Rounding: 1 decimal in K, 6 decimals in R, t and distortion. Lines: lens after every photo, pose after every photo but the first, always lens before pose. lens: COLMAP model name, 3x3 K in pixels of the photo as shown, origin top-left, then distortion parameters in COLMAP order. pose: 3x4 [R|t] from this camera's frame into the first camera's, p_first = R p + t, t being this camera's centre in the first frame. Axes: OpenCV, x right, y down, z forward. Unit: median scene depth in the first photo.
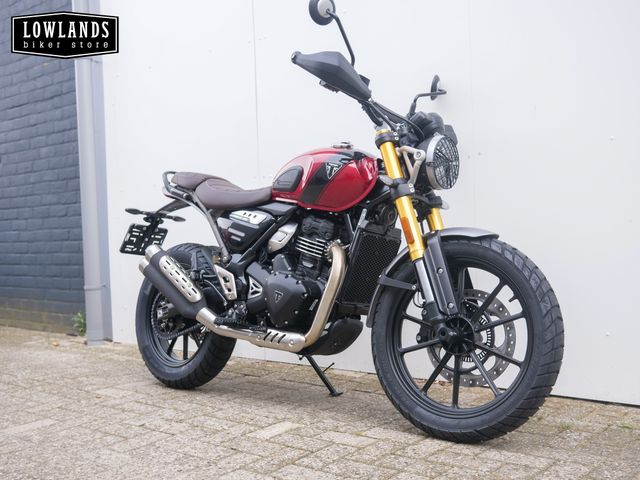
lens RADIAL K [[741.3, 0, 320.0], [0, 741.3, 240.0], [0, 0, 1]] dist [-0.010092, -0.005553]
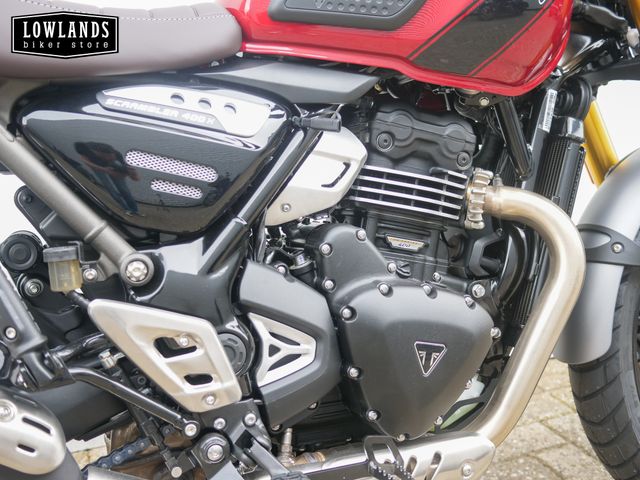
lens RADIAL K [[741.3, 0, 320.0], [0, 741.3, 240.0], [0, 0, 1]] dist [-0.010092, -0.005553]
pose [[0.457803, -0.179709, 0.870701, -0.336650], [0.004505, 0.979814, 0.199861, -0.039224], [-0.889042, -0.087575, 0.449372, 0.844037]]
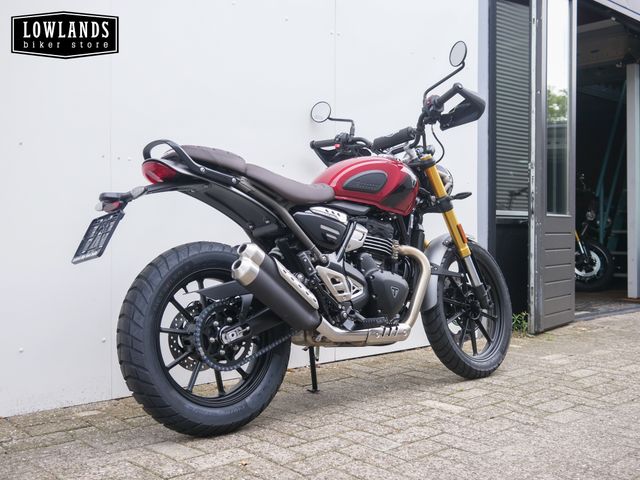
lens RADIAL K [[741.3, 0, 320.0], [0, 741.3, 240.0], [0, 0, 1]] dist [-0.010092, -0.005553]
pose [[0.113404, 0.016920, 0.993405, -1.061275], [-0.002066, 0.999857, -0.016794, 0.018484], [-0.993547, -0.000148, 0.113423, 0.925914]]
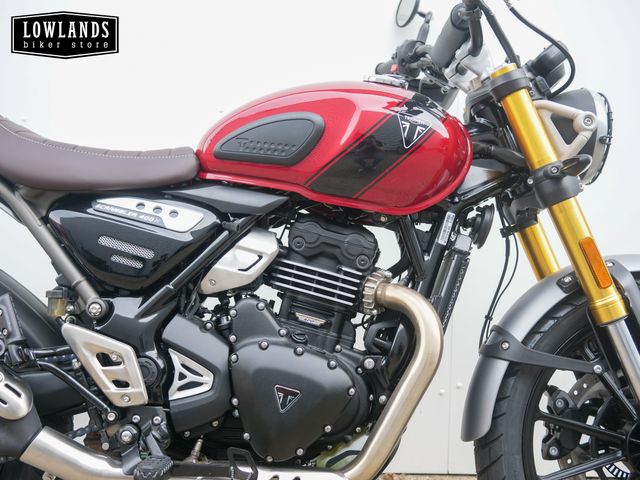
lens RADIAL K [[741.3, 0, 320.0], [0, 741.3, 240.0], [0, 0, 1]] dist [-0.010092, -0.005553]
pose [[0.763541, -0.001716, 0.645757, -0.313224], [-0.034526, 0.998458, 0.043476, -0.038530], [-0.644836, -0.055491, 0.762304, 0.606821]]
